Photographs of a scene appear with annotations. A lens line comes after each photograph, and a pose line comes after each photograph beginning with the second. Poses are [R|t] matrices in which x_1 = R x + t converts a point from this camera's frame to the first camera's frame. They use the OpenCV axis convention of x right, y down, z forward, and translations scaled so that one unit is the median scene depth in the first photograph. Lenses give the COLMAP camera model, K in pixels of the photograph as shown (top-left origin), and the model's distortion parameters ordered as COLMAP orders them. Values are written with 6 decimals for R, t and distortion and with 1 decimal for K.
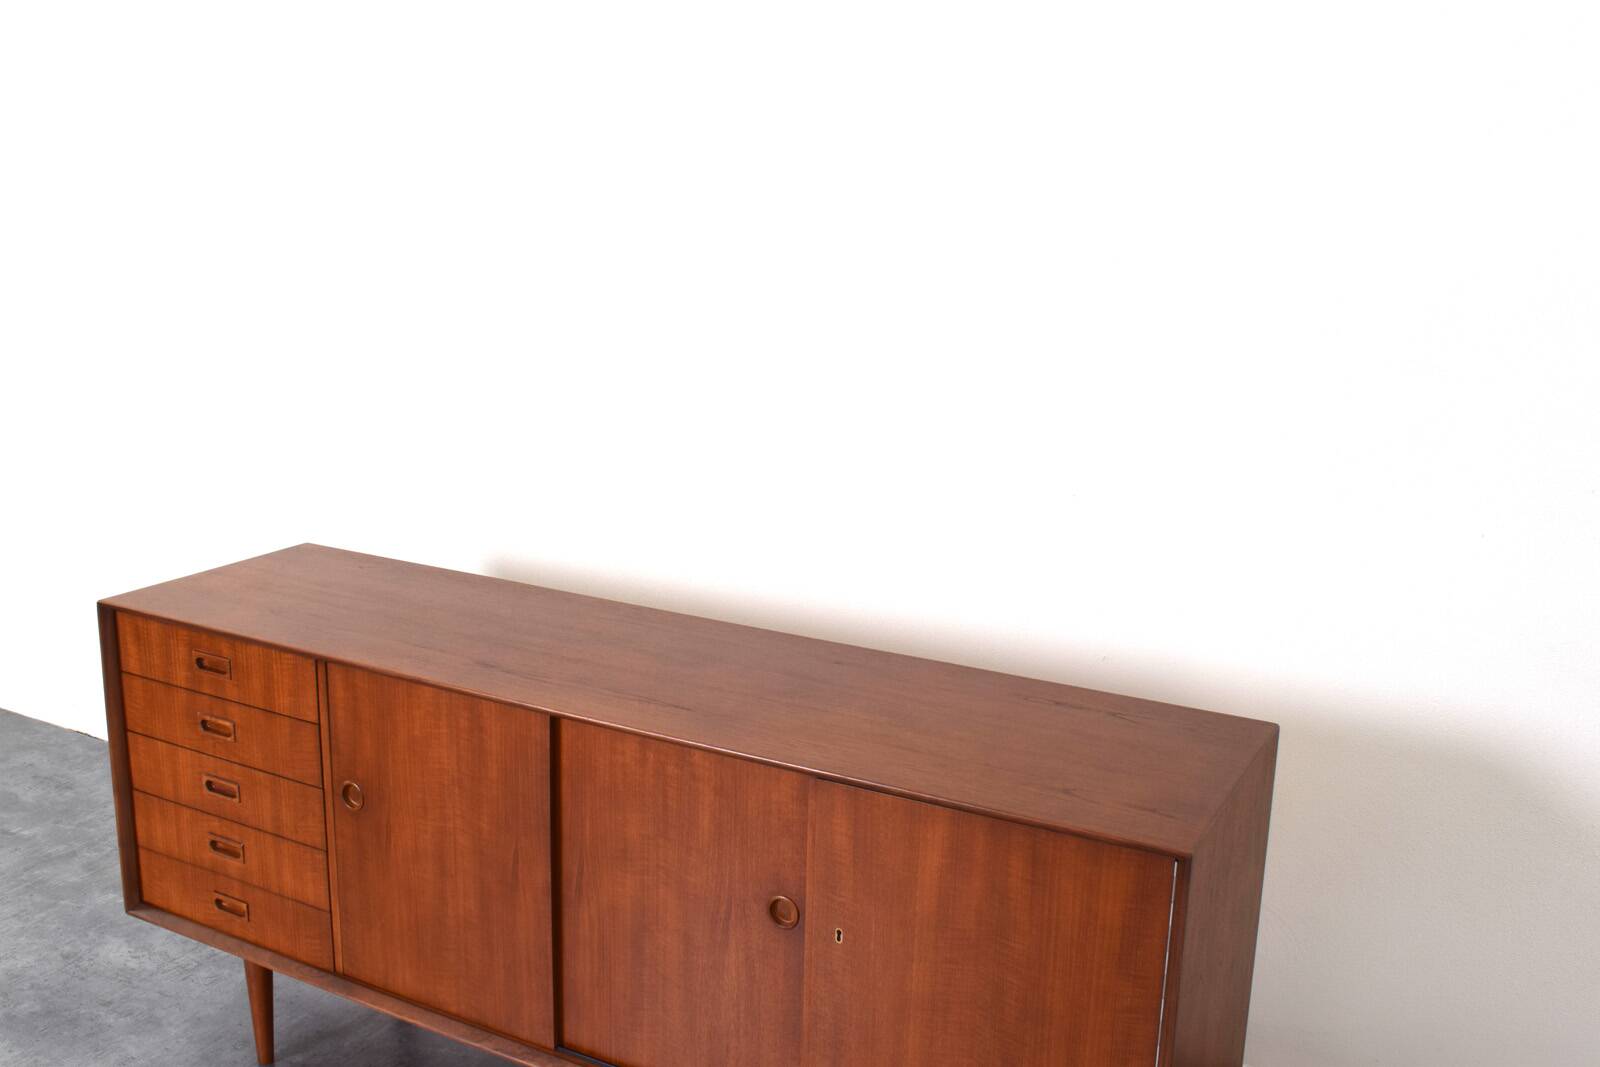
lens RADIAL K [[1433.9, 0, 831.9], [0, 1433.9, 514.1], [0, 0, 1]] dist [-0.061528, -0.002268]
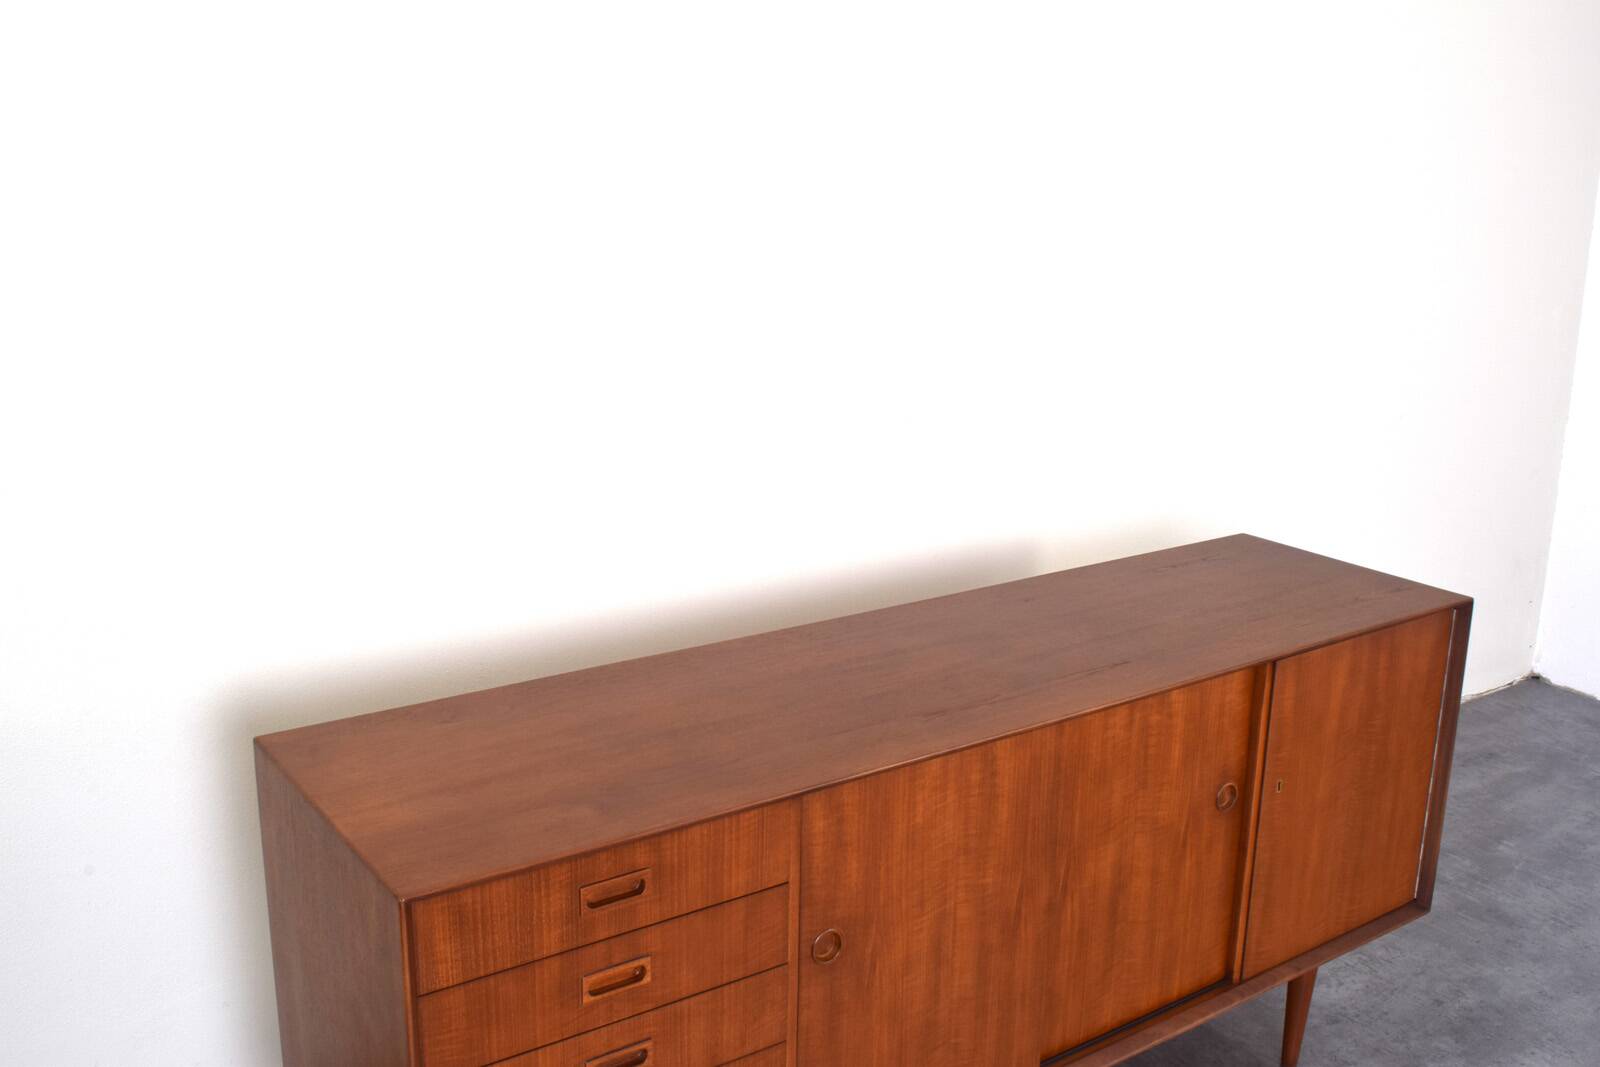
lens RADIAL K [[1589.6, 0, 804.6], [0, 1589.6, 534.9], [0, 0, 1]] dist [-0.083067, 0.000000]
pose [[0.469992, -0.255191, 0.844976, -1.030879], [0.191045, 0.964013, 0.184878, -0.184872], [-0.861748, 0.074537, 0.501832, 0.563530]]
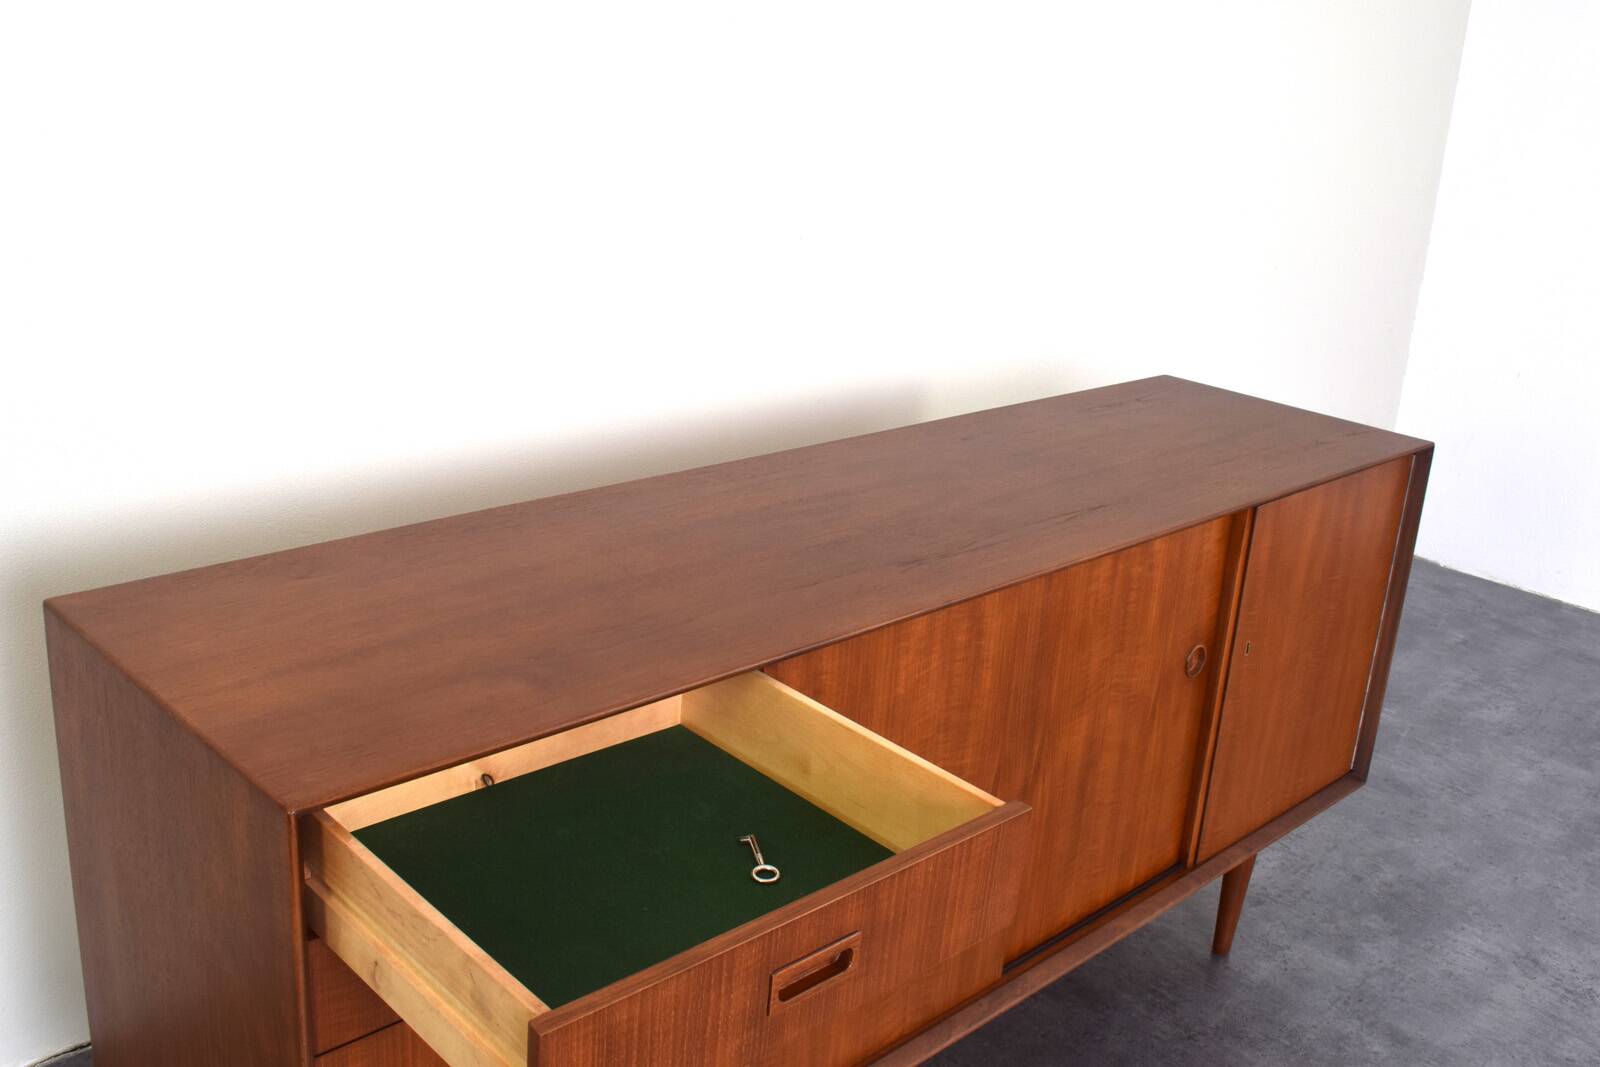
lens RADIAL K [[1589.6, 0, 823.8], [0, 1589.6, 534.0], [0, 0, 1]] dist [-0.083067, 0.000000]
pose [[0.319166, -0.317428, 0.892957, -0.932392], [0.147508, 0.947393, 0.284056, -0.135569], [-0.936149, 0.041057, 0.349199, 0.742355]]
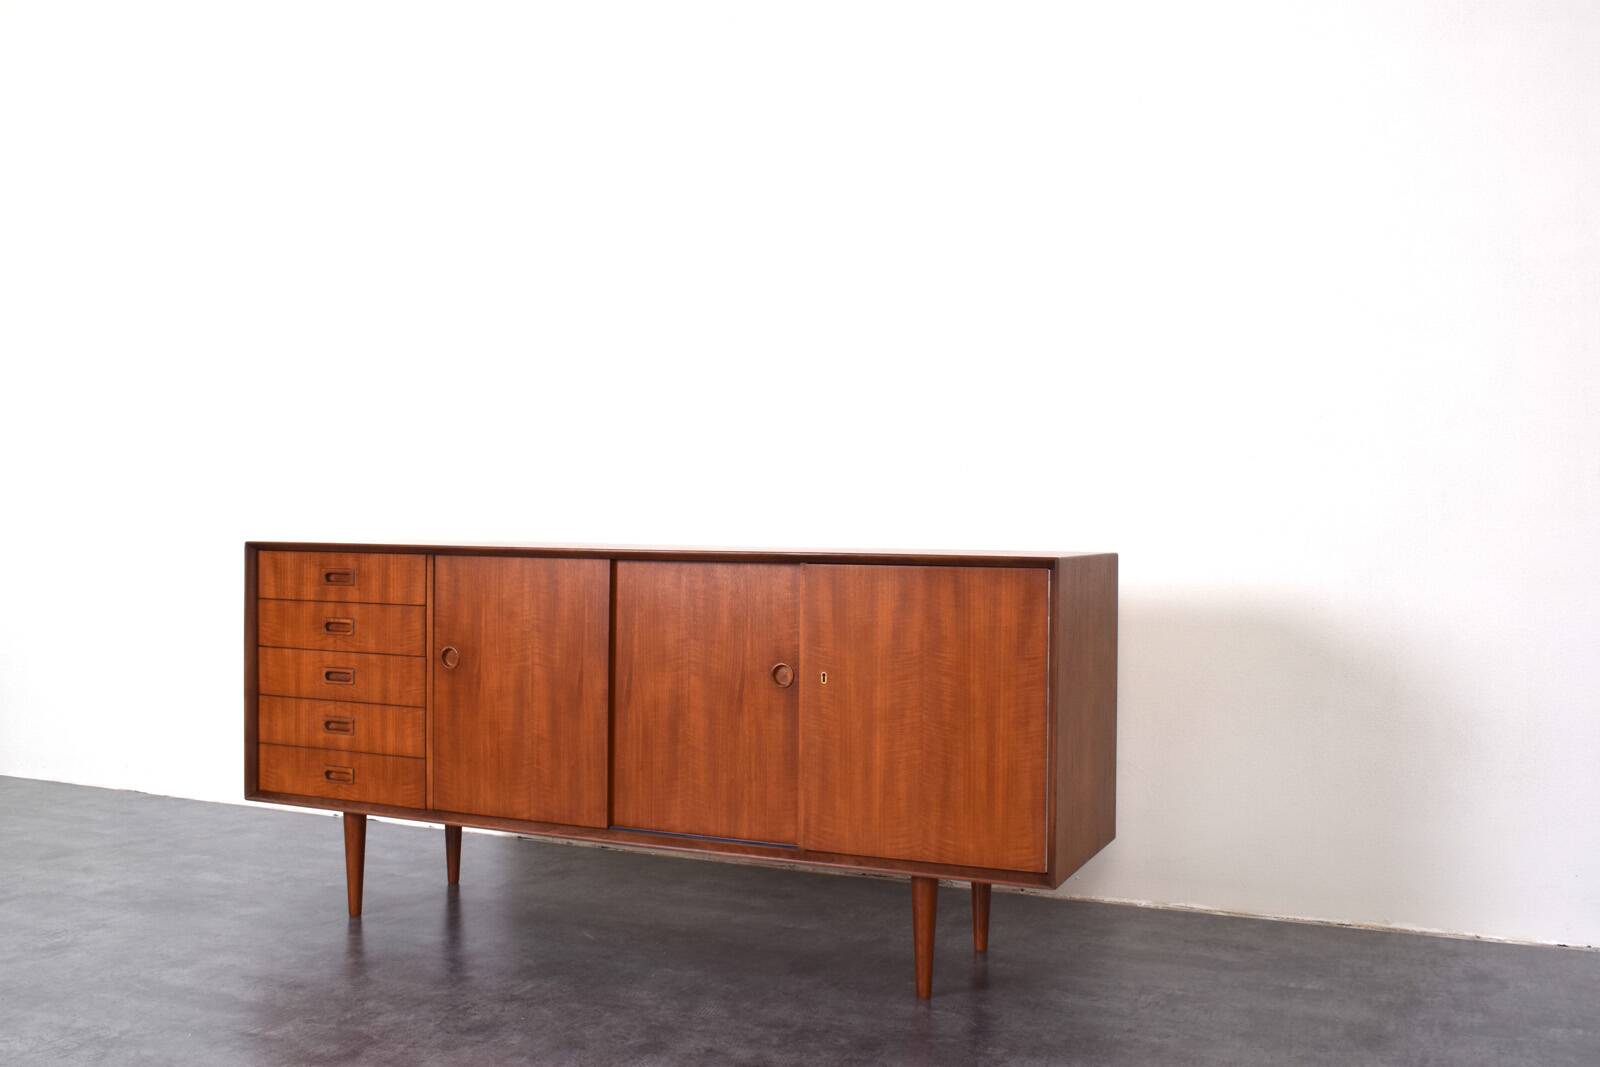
lens RADIAL K [[1433.9, 0, 825.9], [0, 1433.9, 536.8], [0, 0, 1]] dist [-0.061528, -0.002268]
pose [[0.997346, -0.024647, 0.068512, -0.073984], [0.038262, 0.977980, -0.205163, 0.380530], [-0.061946, 0.207240, 0.976327, -0.363305]]
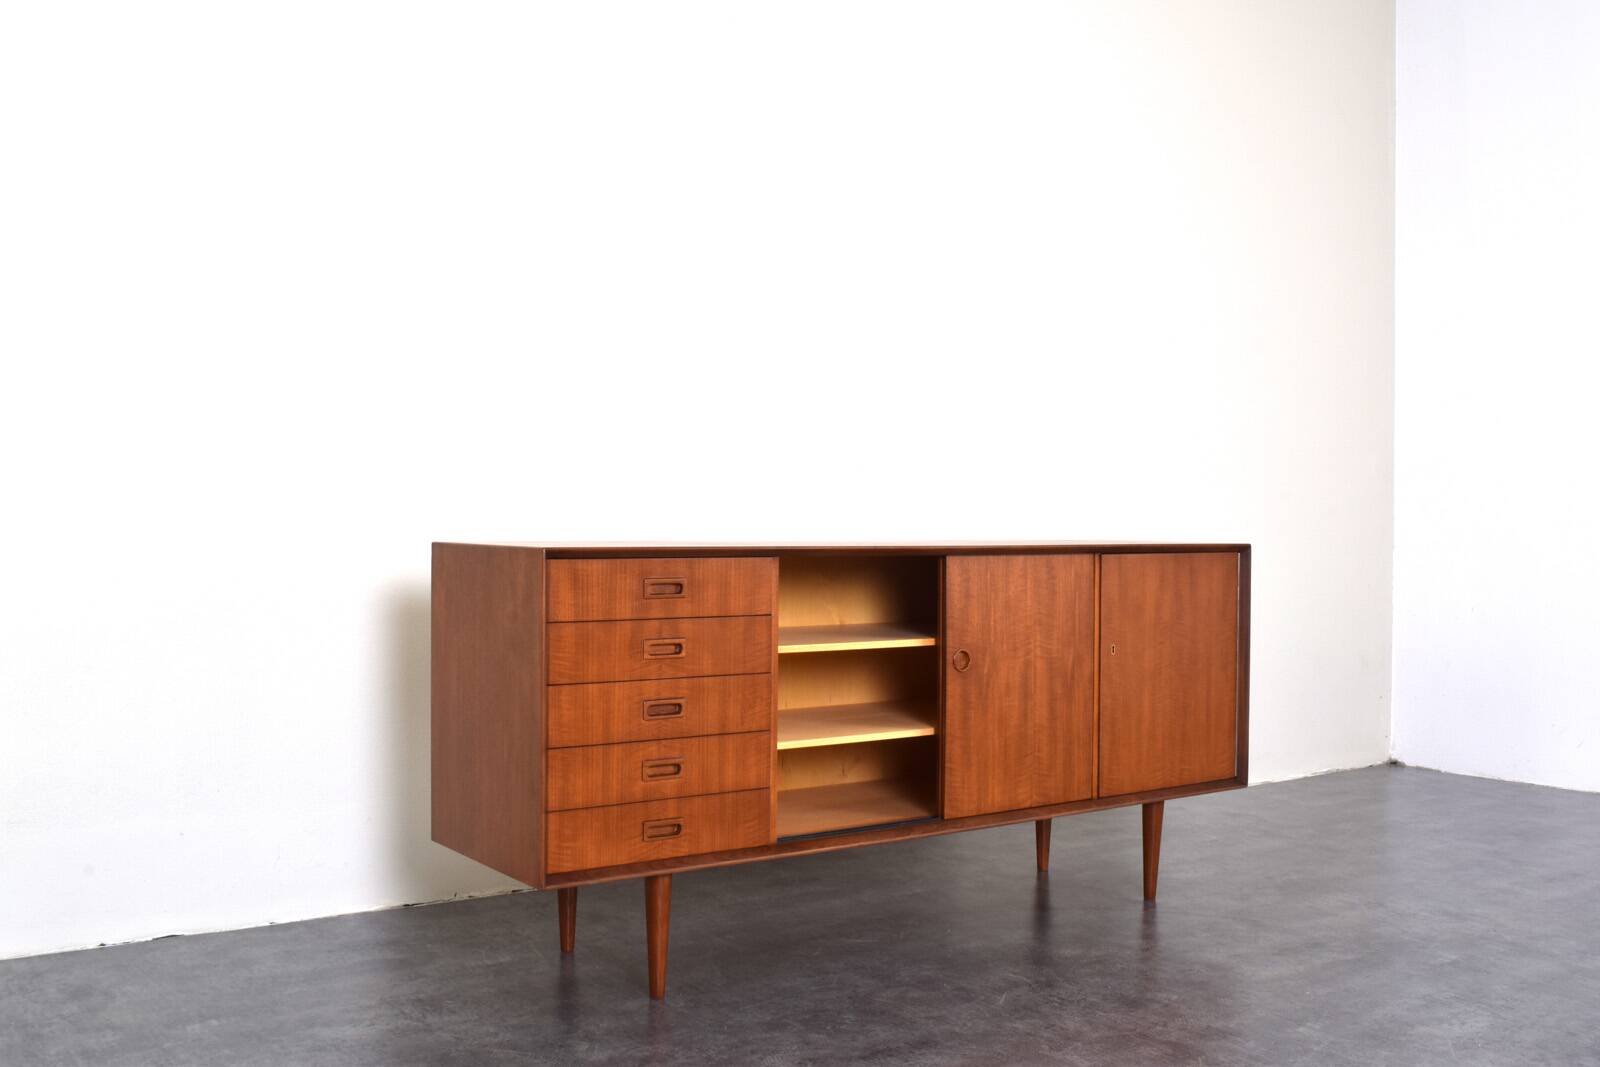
lens RADIAL K [[1589.6, 0, 793.5], [0, 1589.6, 528.5], [0, 0, 1]] dist [-0.083067, 0.000000]
pose [[0.472349, -0.036872, 0.880640, -1.542407], [0.200418, 0.977446, -0.066573, 0.171361], [-0.858323, 0.207942, 0.469085, 0.345969]]
